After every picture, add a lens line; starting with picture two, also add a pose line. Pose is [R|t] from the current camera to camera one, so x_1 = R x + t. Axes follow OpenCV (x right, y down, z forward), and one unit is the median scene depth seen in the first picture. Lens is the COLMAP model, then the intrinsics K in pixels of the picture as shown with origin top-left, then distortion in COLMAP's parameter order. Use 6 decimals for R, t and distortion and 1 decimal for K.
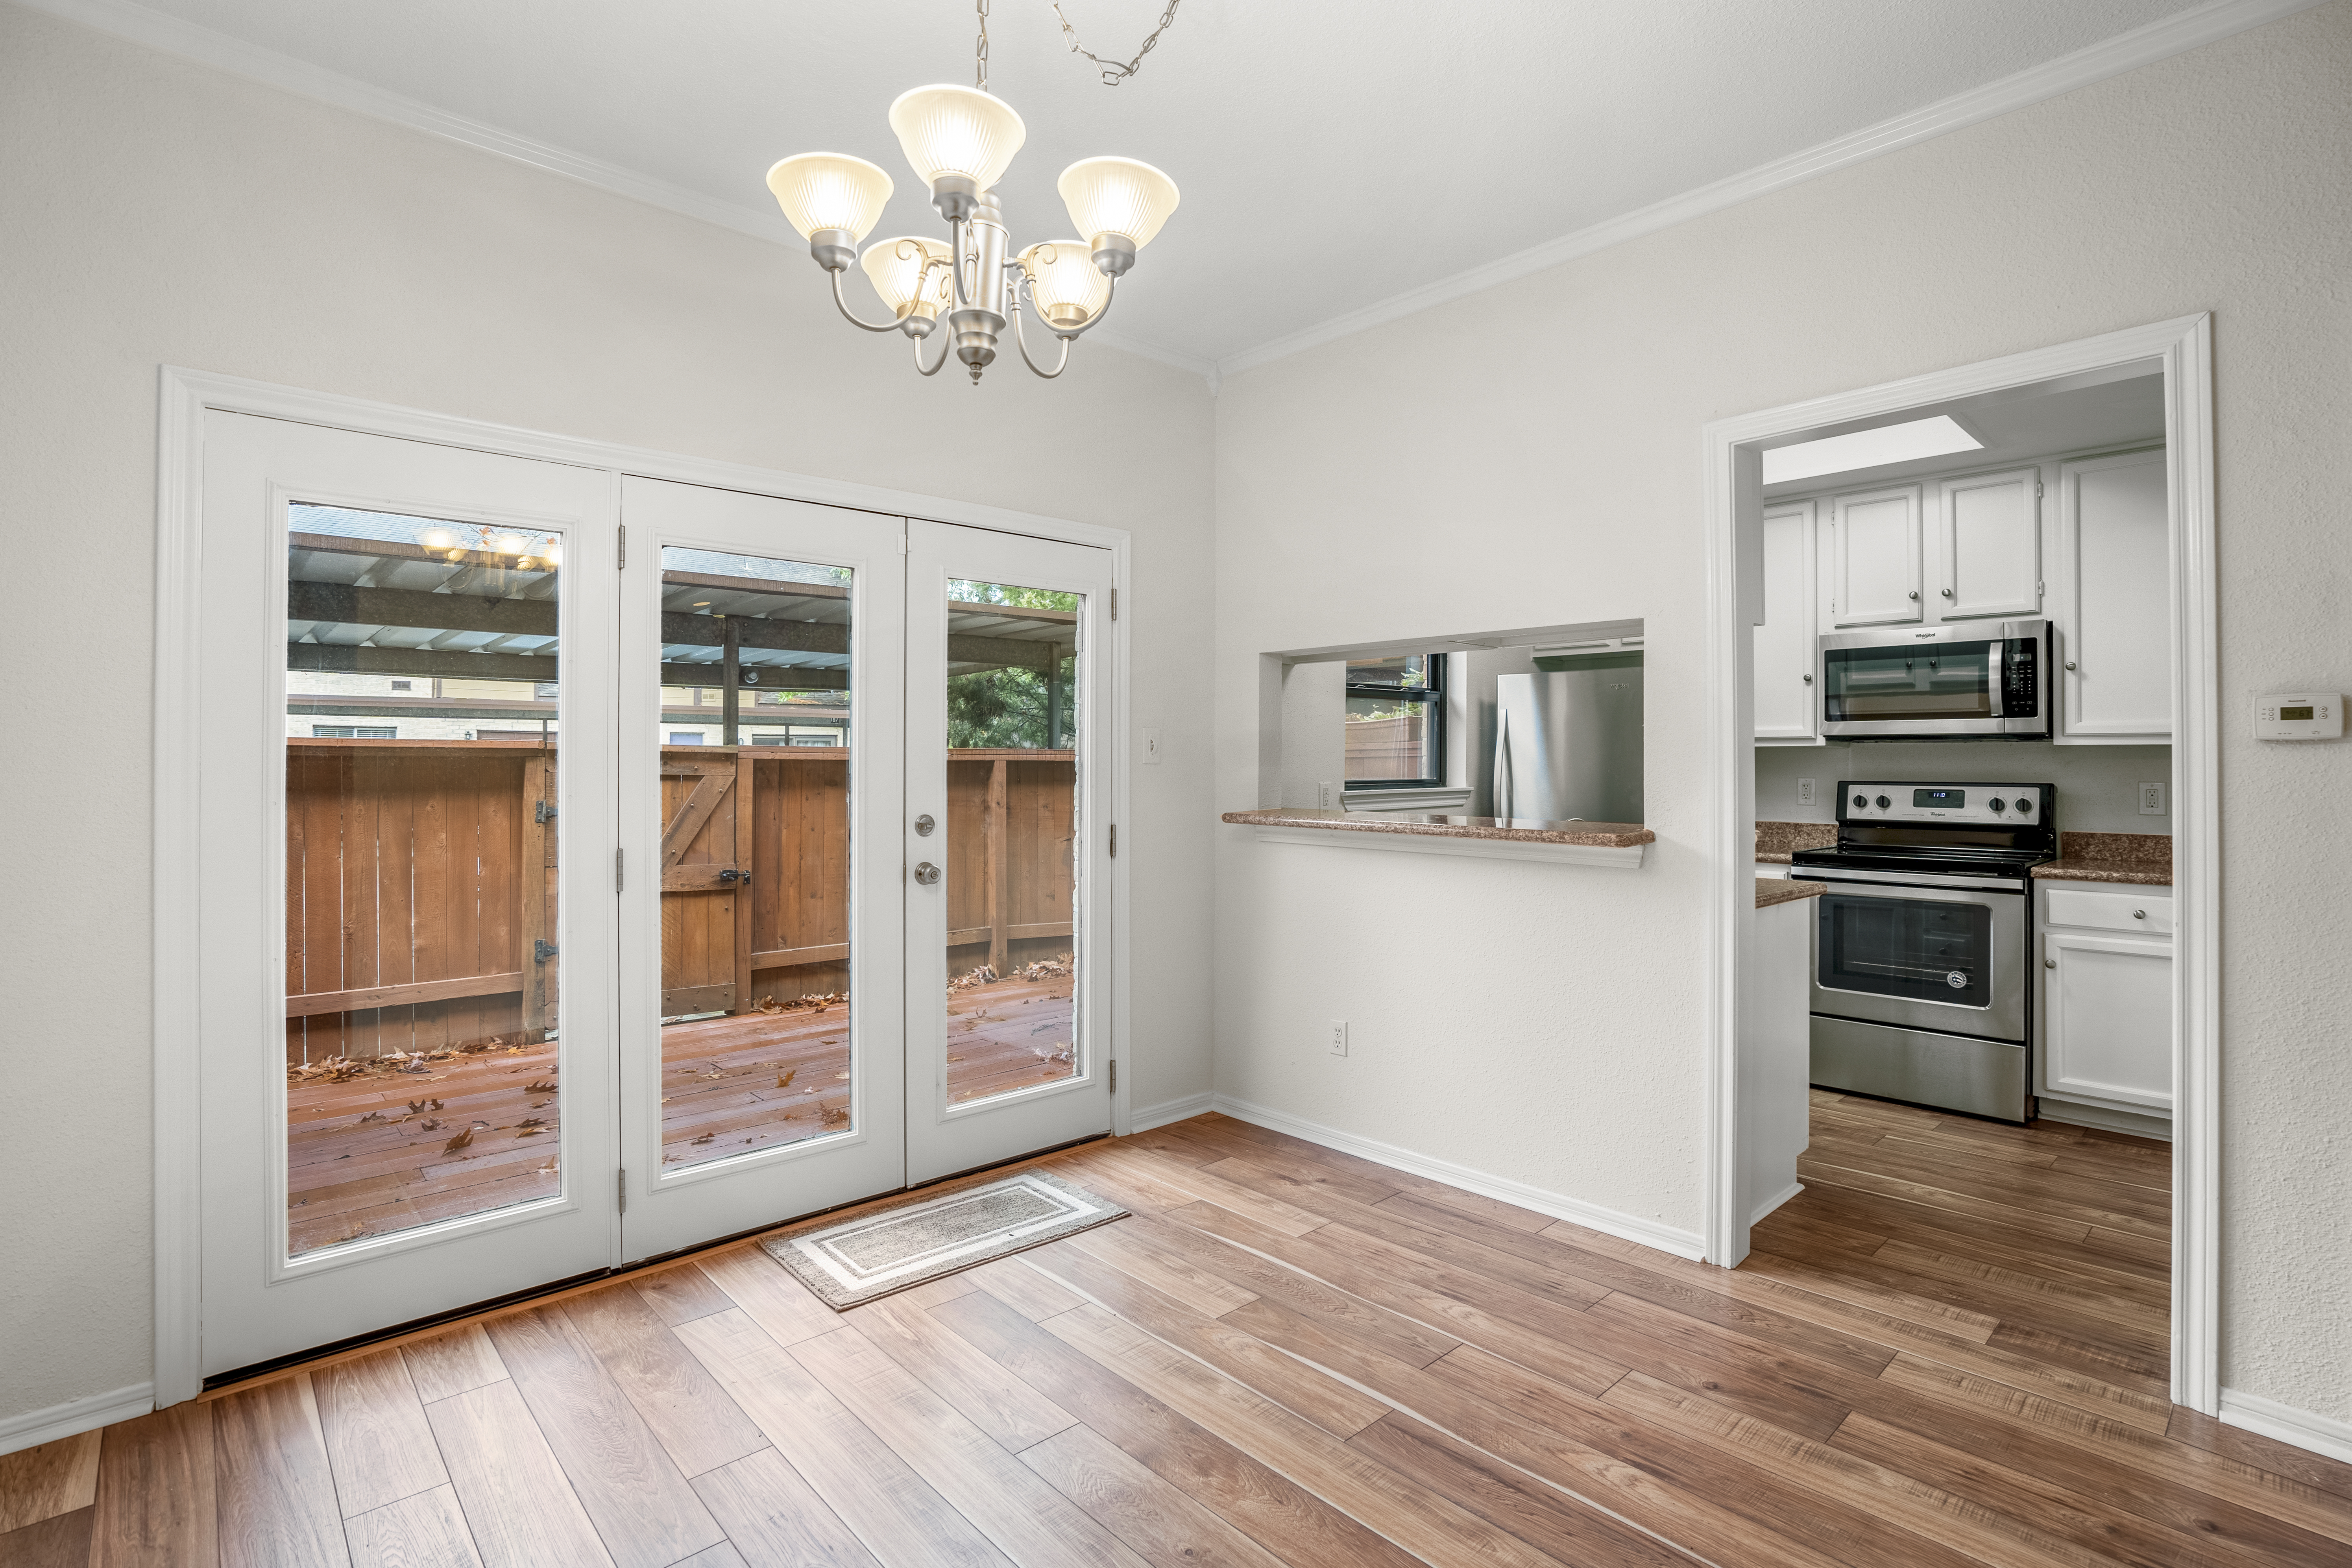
lens RADIAL K [[1112.2, 0, 1180.1], [0, 1112.2, 739.1], [0, 0, 1]] dist [-0.045344, 0.020898]
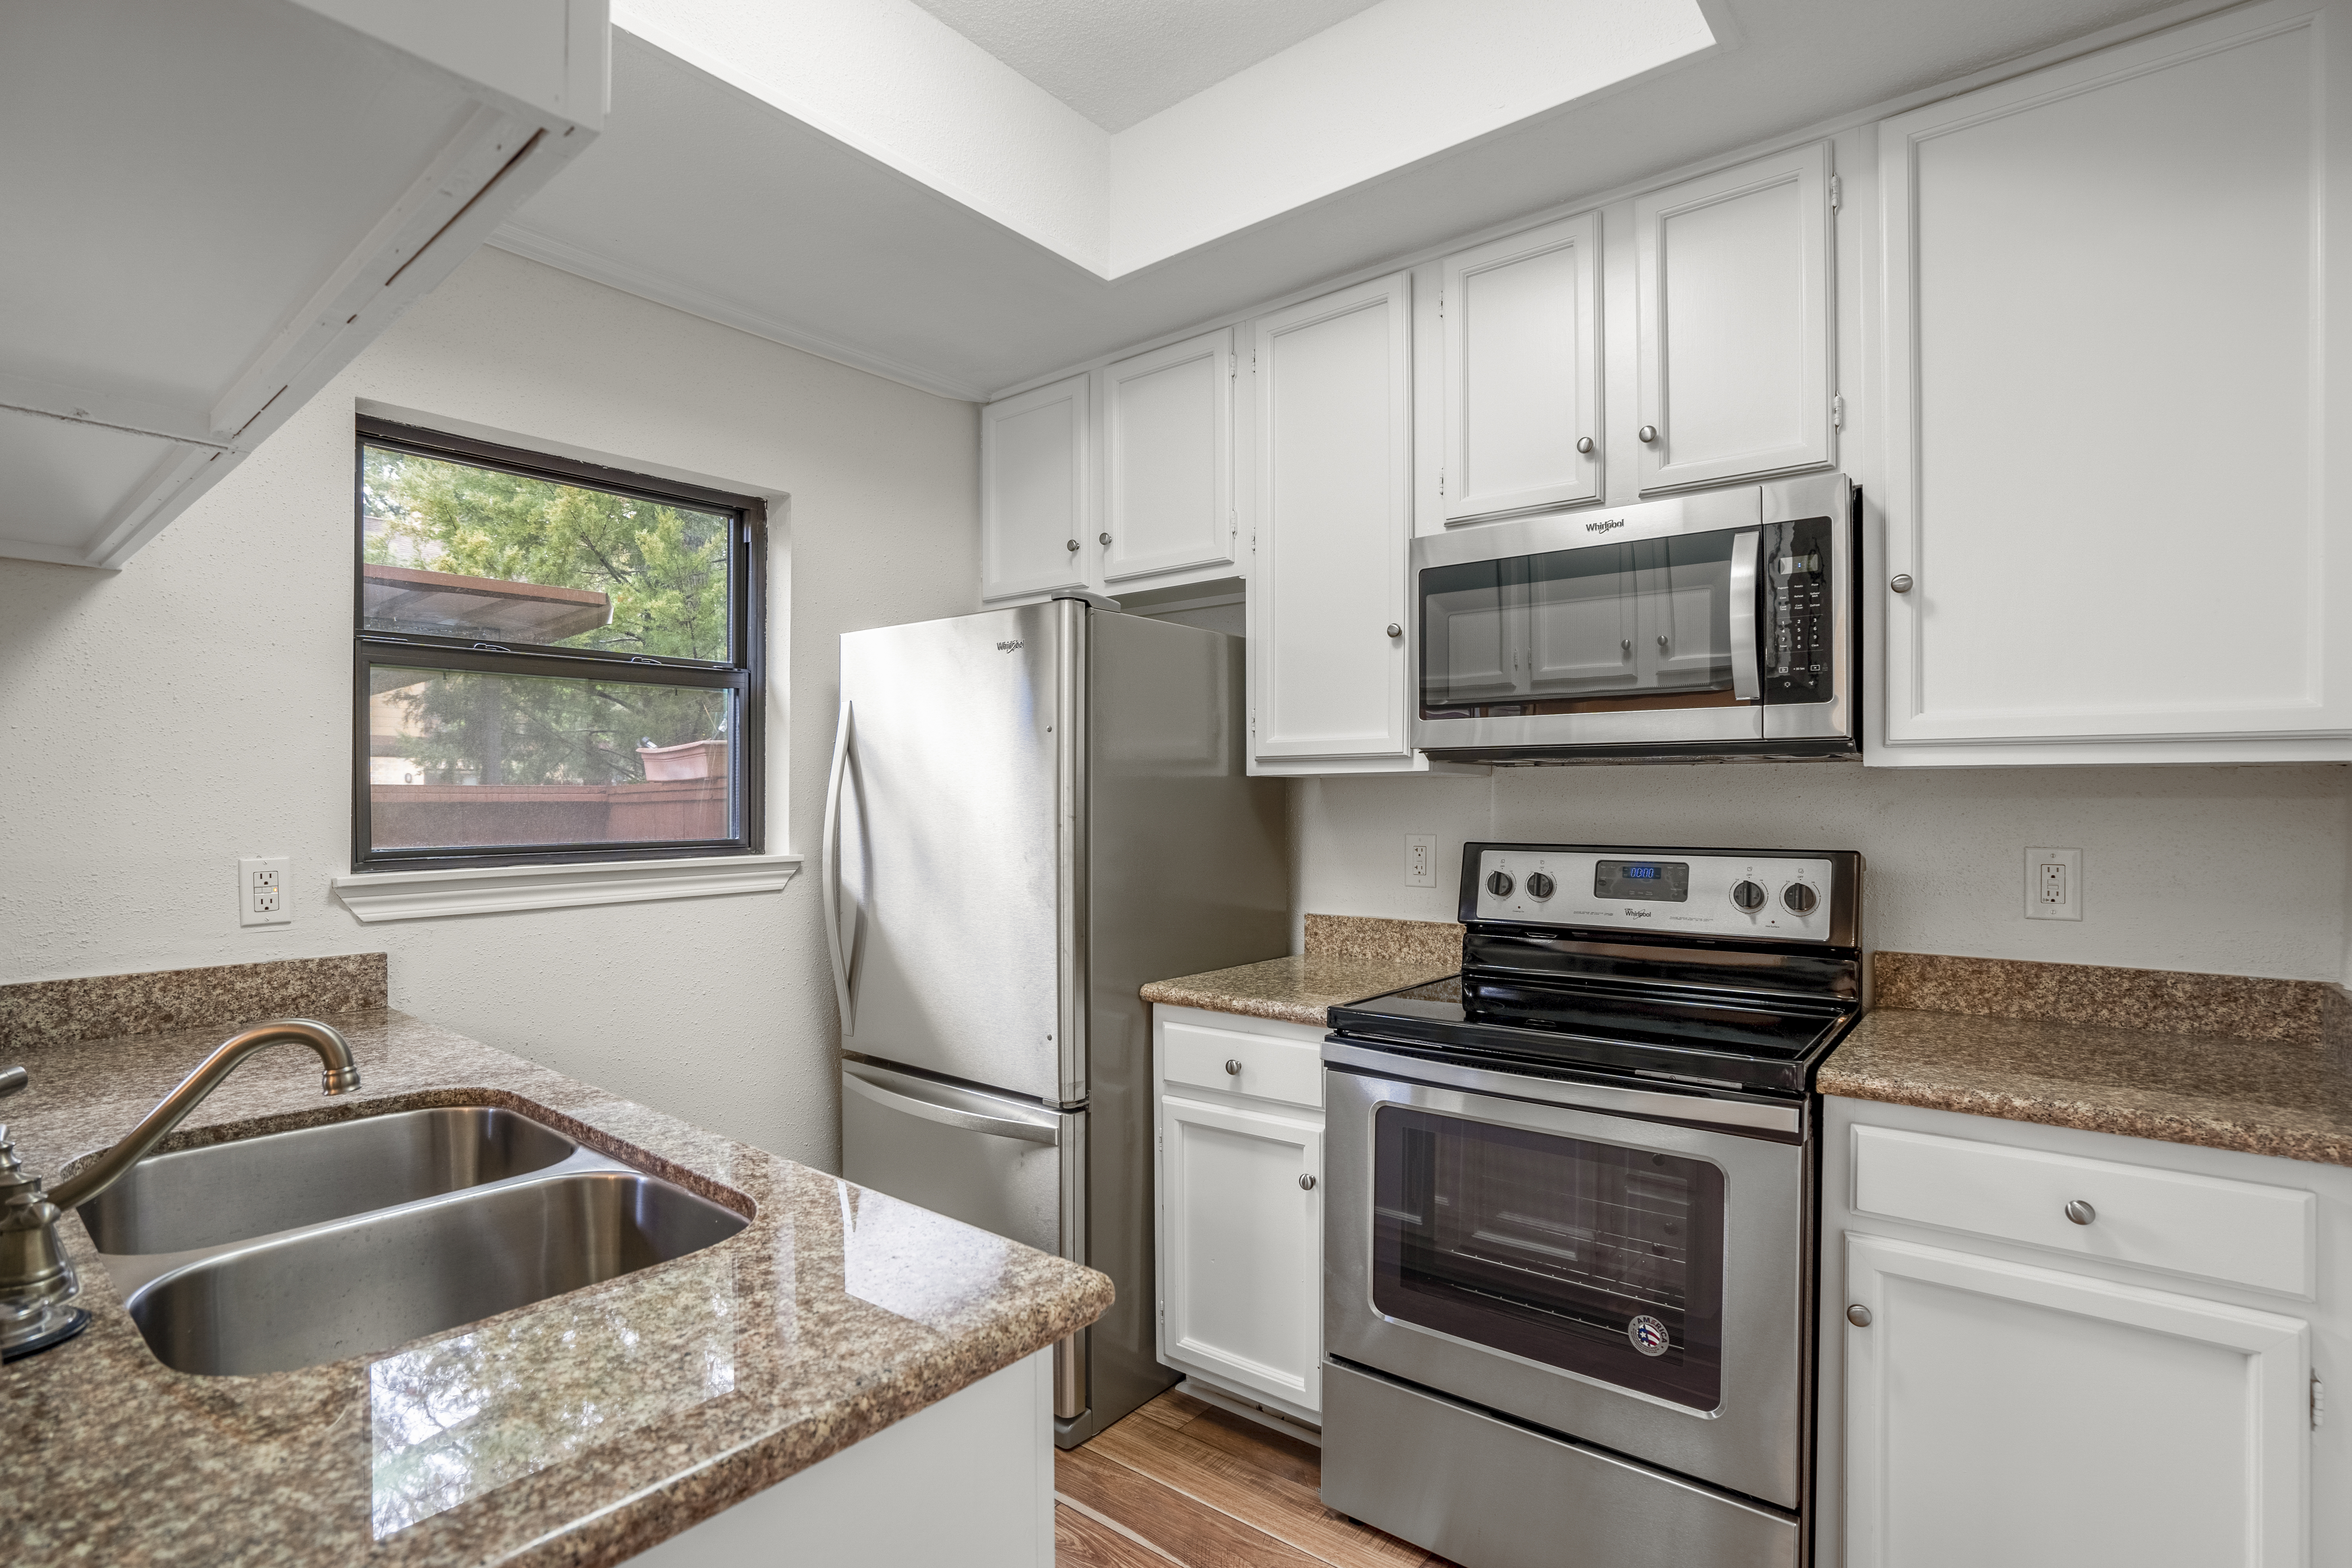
lens RADIAL K [[1134.6, 0, 1179.1], [0, 1134.6, 792.4], [0, 0, 1]] dist [-0.054301, 0.022950]
pose [[0.987579, -0.003462, 0.157088, 0.445898], [0.001299, 0.999903, 0.013868, 0.008871], [-0.157121, -0.013492, 0.987487, 0.583234]]
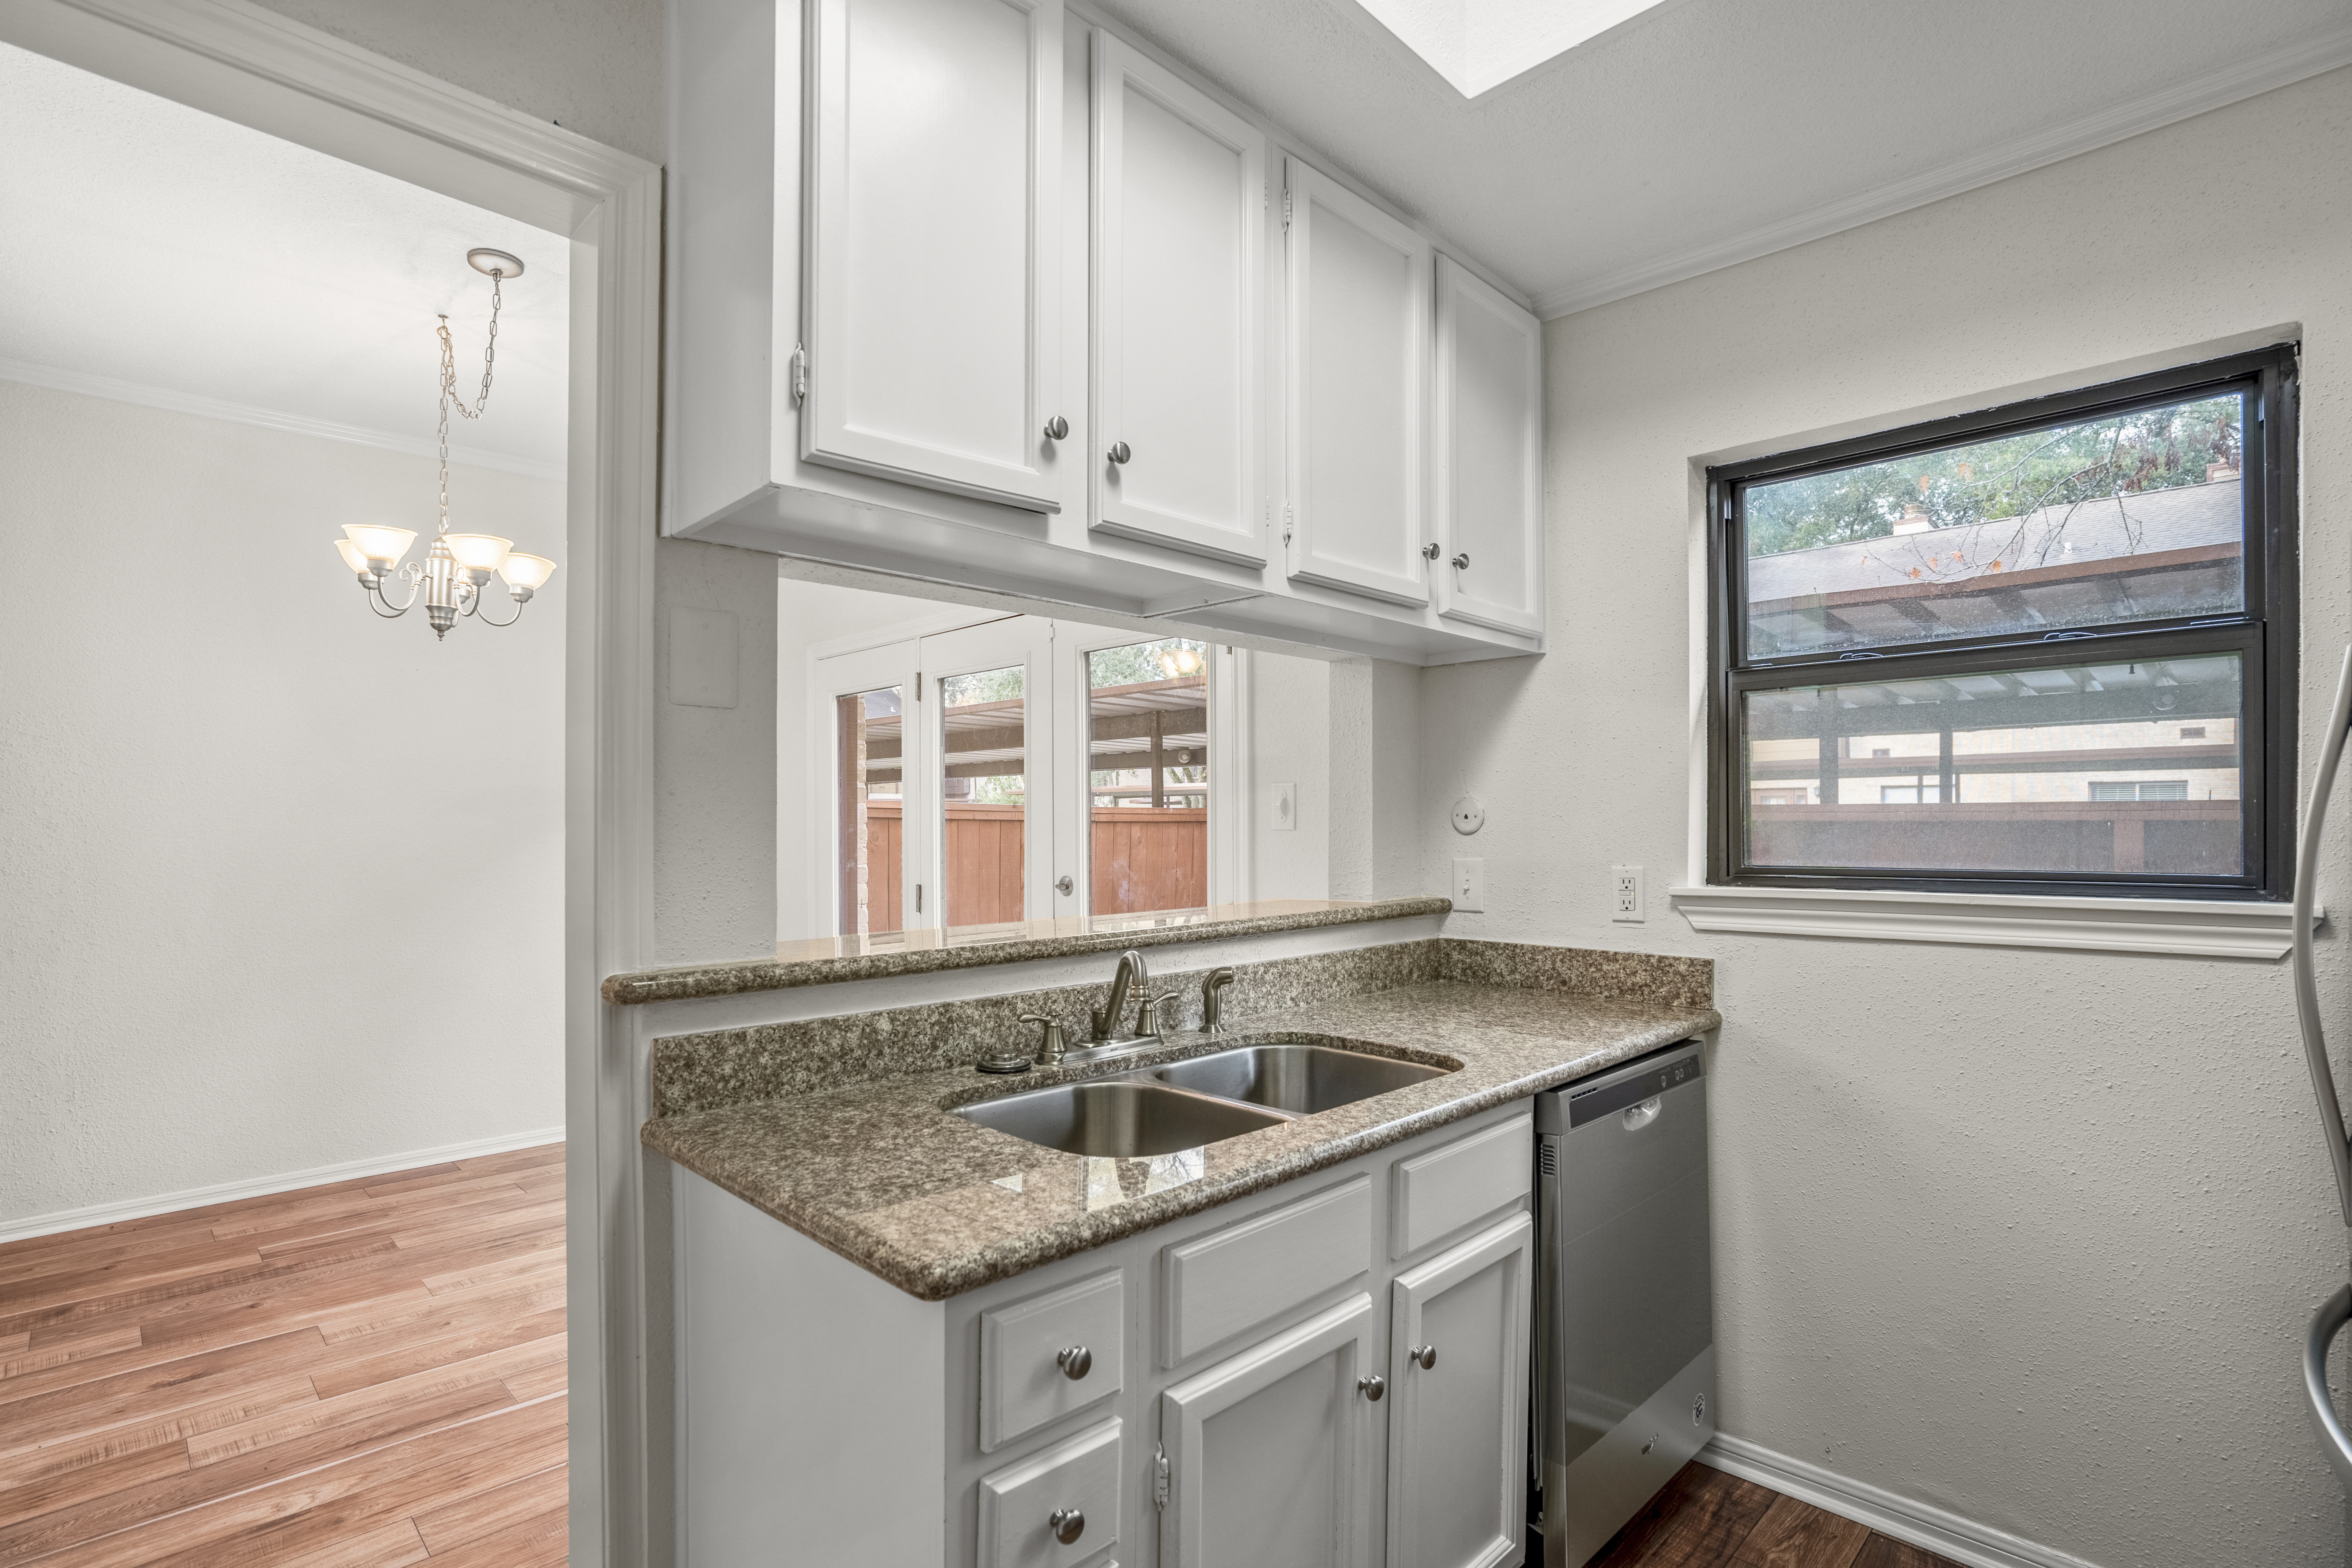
lens RADIAL K [[1112.1, 0, 1180.1], [0, 1112.1, 739.2], [0, 0, 1]] dist [-0.045344, 0.020898]
pose [[0.045330, -0.078779, -0.995861, 0.791521], [0.026261, 0.996635, -0.077644, 0.015942], [0.998627, -0.022633, 0.047246, 0.927993]]
